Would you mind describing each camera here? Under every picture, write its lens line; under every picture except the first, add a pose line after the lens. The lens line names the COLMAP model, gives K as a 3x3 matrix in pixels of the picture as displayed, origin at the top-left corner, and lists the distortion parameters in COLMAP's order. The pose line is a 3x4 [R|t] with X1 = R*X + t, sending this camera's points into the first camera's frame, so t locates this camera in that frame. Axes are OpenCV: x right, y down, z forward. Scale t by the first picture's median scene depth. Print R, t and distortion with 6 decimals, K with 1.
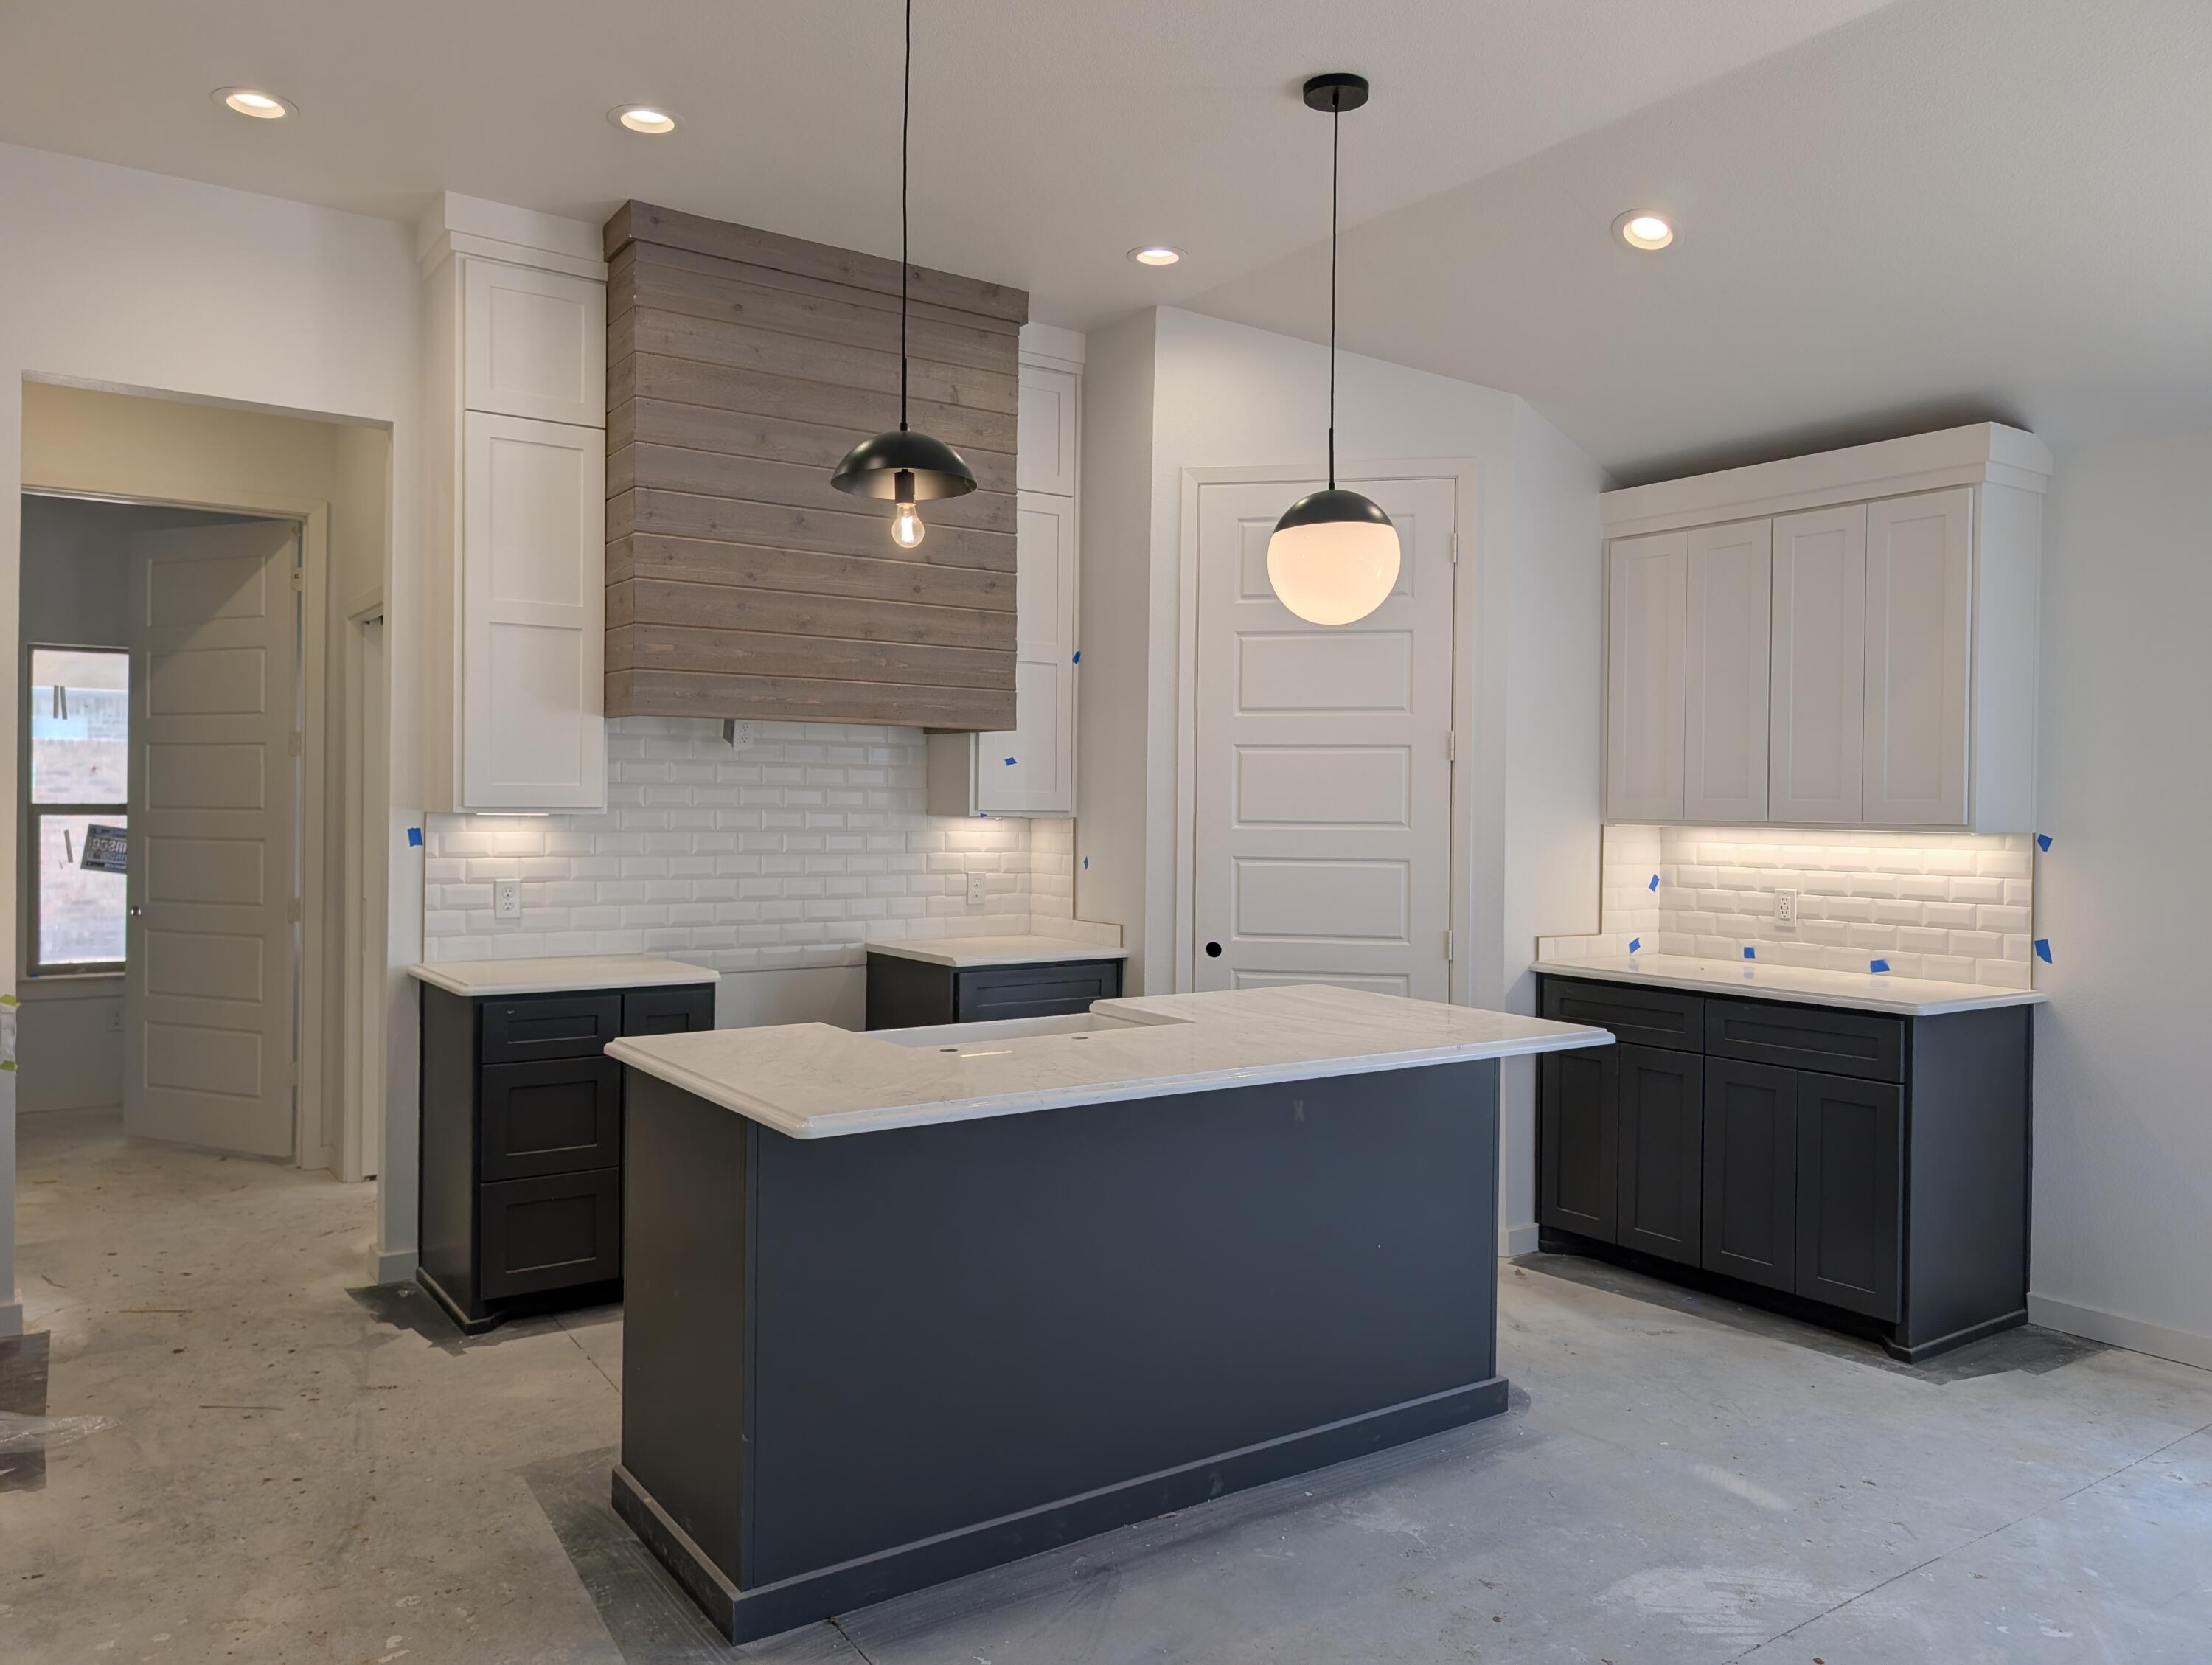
lens RADIAL K [[1586.6, 0, 1125.4], [0, 1586.6, 820.2], [0, 0, 1]] dist [0.039905, -0.036003]
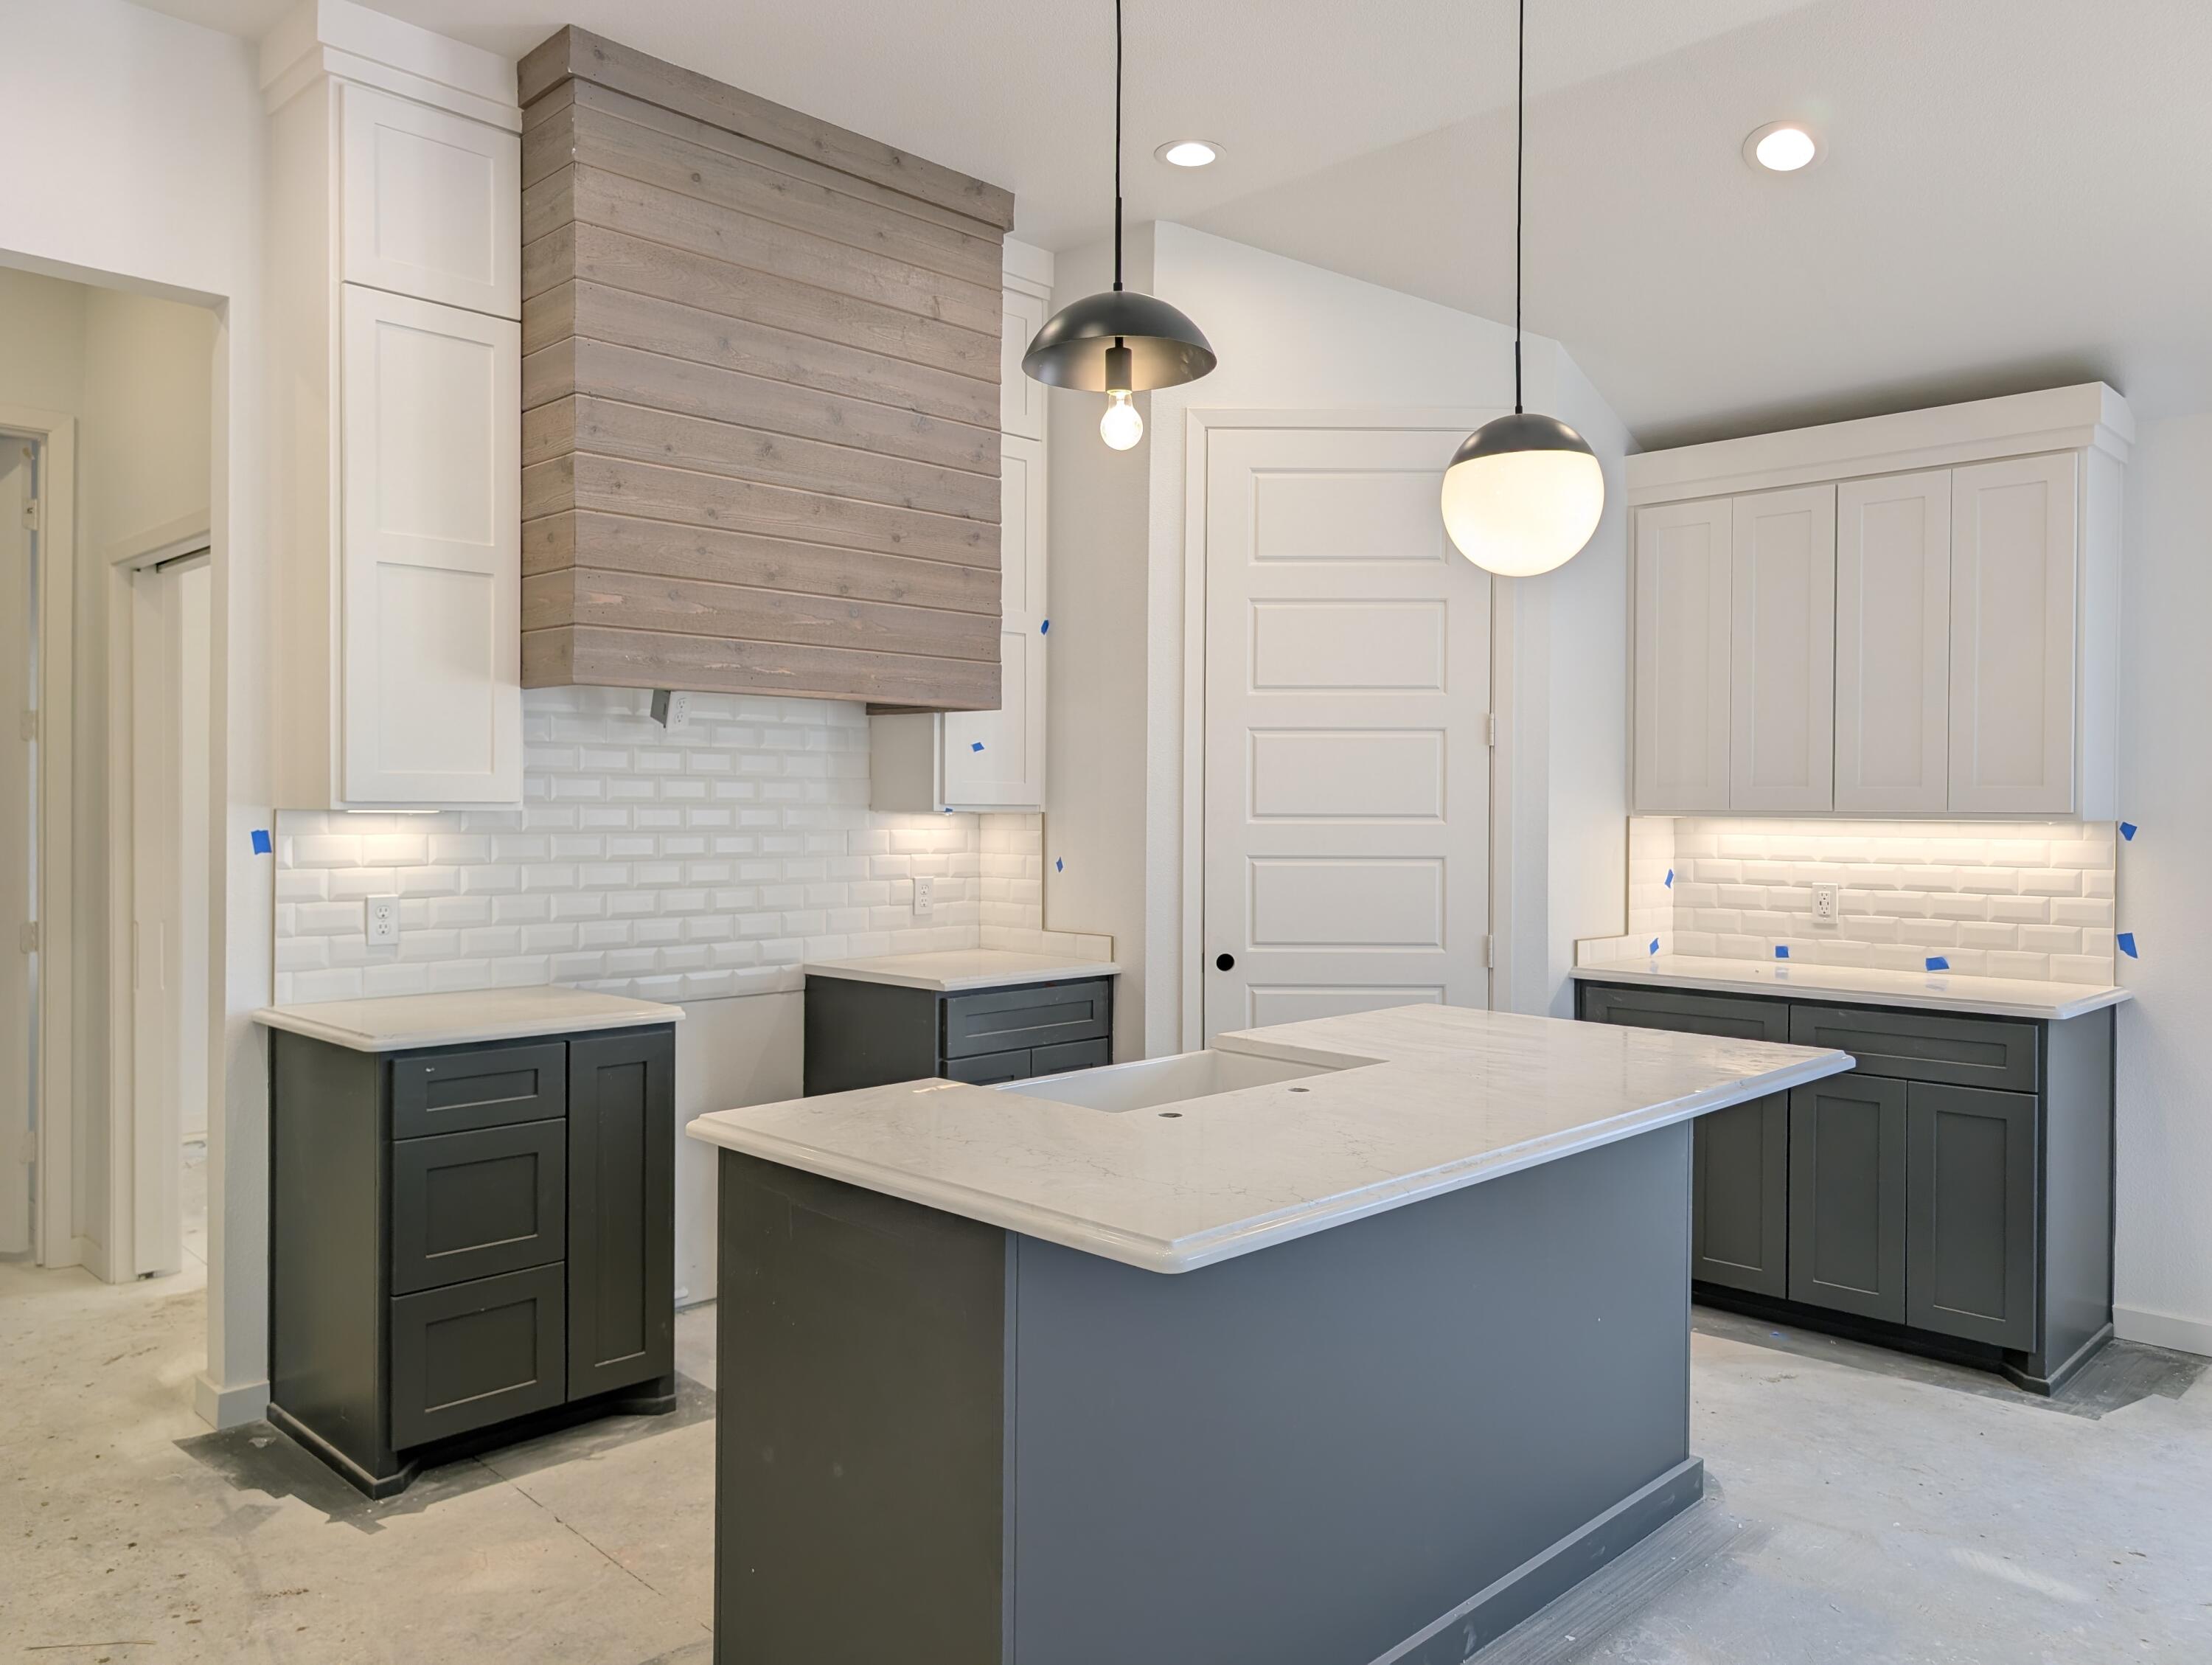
lens RADIAL K [[1586.6, 0, 1120.9], [0, 1586.6, 818.9], [0, 0, 1]] dist [0.039905, -0.036003]
pose [[0.982626, -0.007036, 0.185463, -0.179562], [0.007080, 0.999975, 0.000428, 0.002071], [-0.185461, 0.000893, 0.982651, 0.167604]]
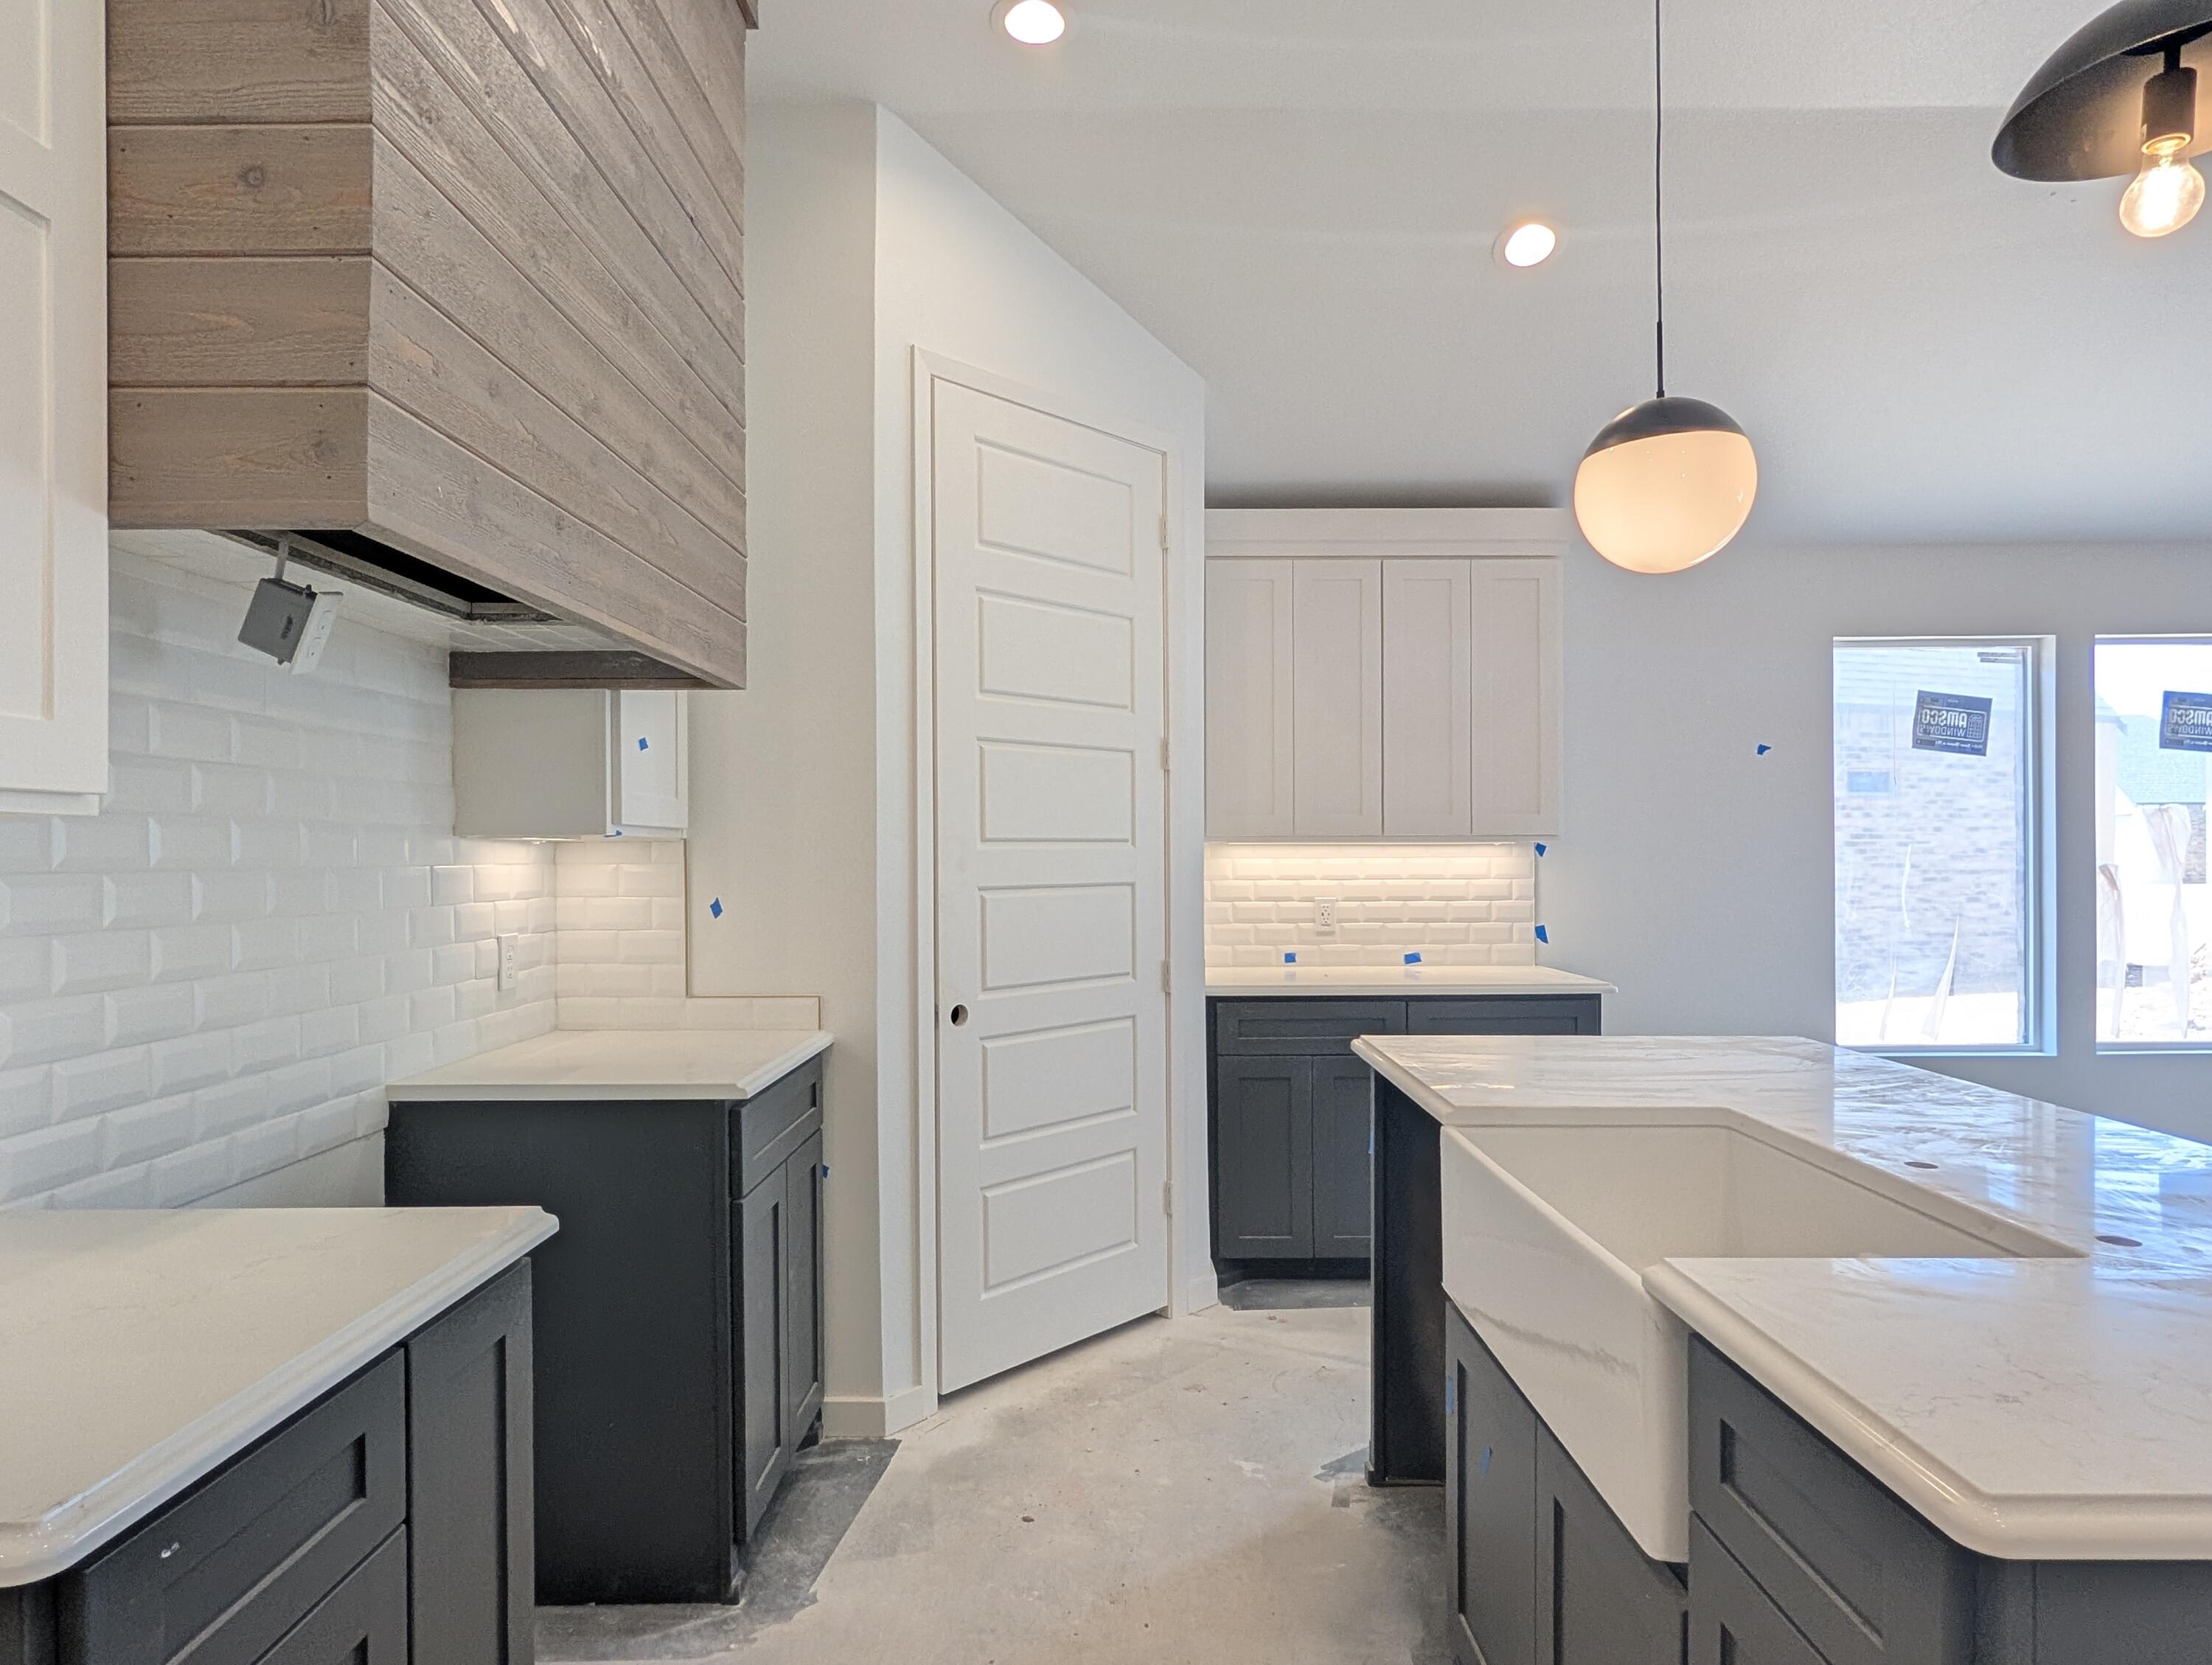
lens RADIAL K [[1235.3, 0, 1099.4], [0, 1235.3, 847.5], [0, 0, 1]] dist [0.000001, 0.001539]
pose [[0.580962, -0.009872, 0.813871, -0.409773], [0.019511, 0.999808, -0.001800, 0.007087], [-0.813697, 0.016925, 0.581043, 0.676925]]
